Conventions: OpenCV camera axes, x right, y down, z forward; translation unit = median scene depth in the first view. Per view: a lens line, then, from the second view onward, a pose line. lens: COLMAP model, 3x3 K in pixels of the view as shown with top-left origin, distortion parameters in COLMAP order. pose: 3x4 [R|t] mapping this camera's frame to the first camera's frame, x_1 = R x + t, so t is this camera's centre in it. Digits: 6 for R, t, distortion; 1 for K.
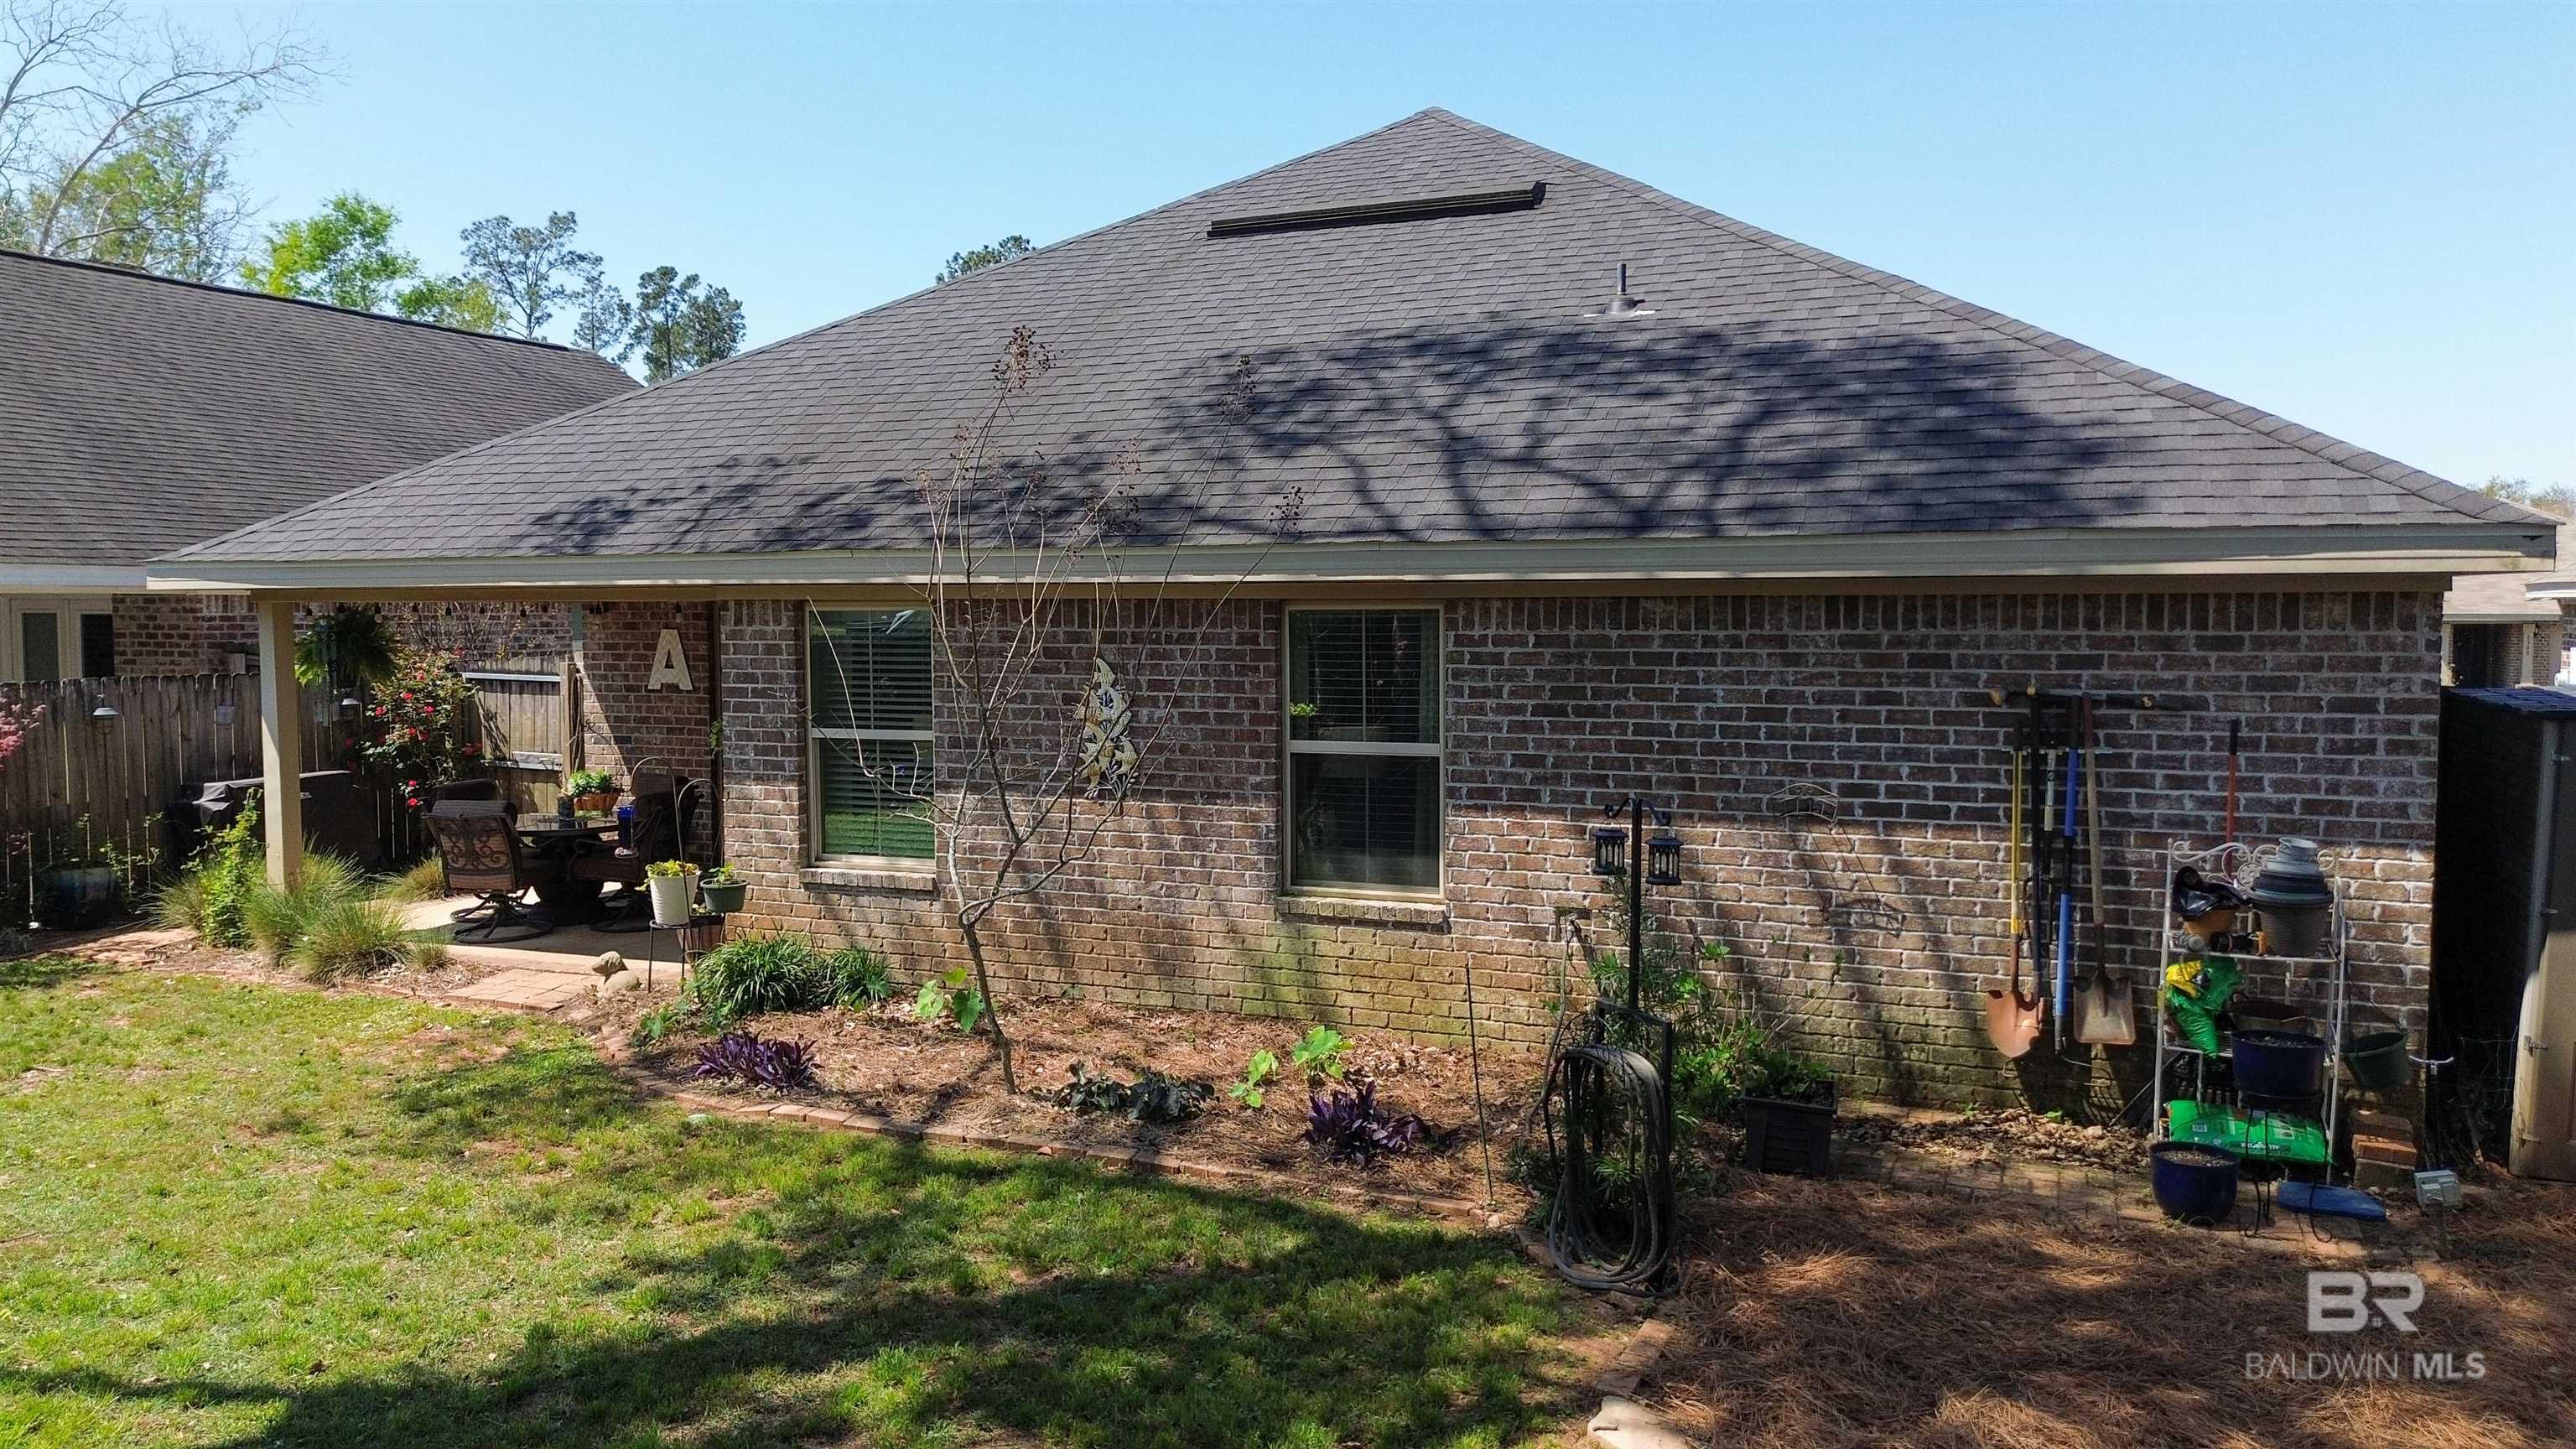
lens RADIAL K [[1824.6, 0, 1292.0], [0, 1824.6, 716.5], [0, 0, 1]] dist [0.053912, -0.049192]
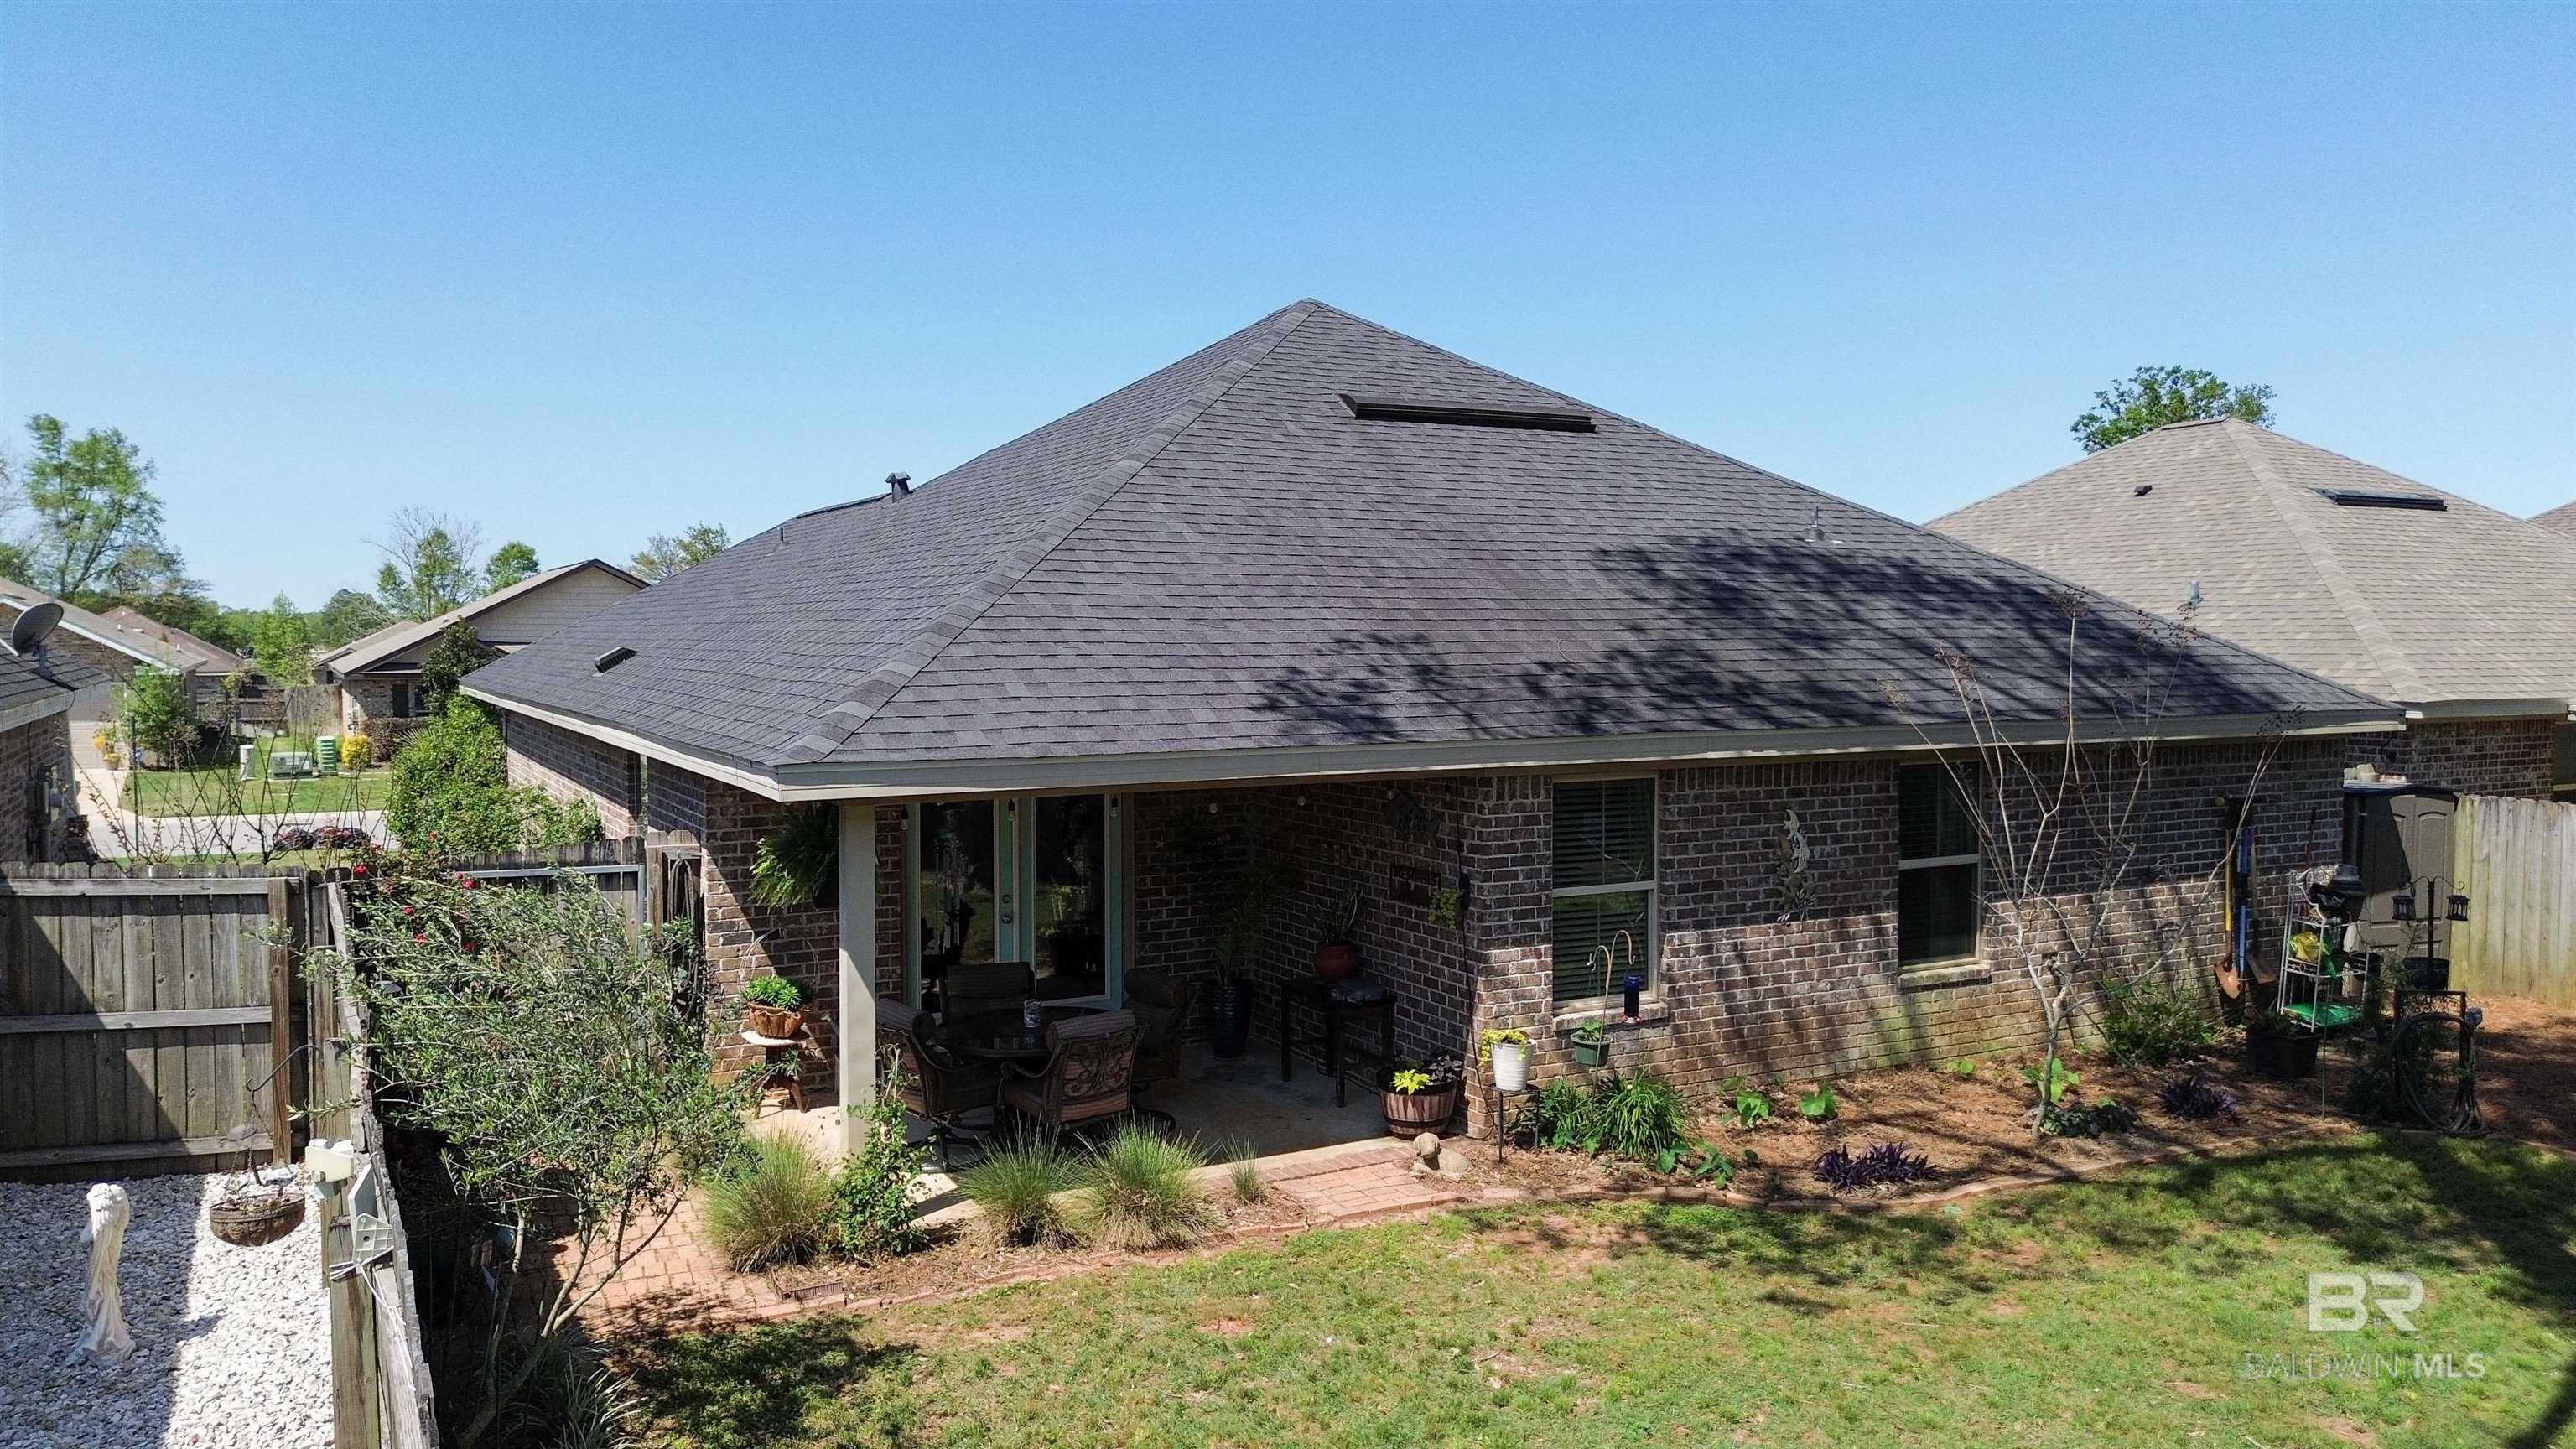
lens RADIAL K [[1824.6, 0, 1290.0], [0, 1824.6, 728.0], [0, 0, 1]] dist [0.053912, -0.049192]
pose [[0.630693, -0.035534, 0.775219, -1.340219], [0.048150, 0.998818, 0.006609, -0.116556], [-0.774538, 0.033159, 0.631658, 0.478817]]
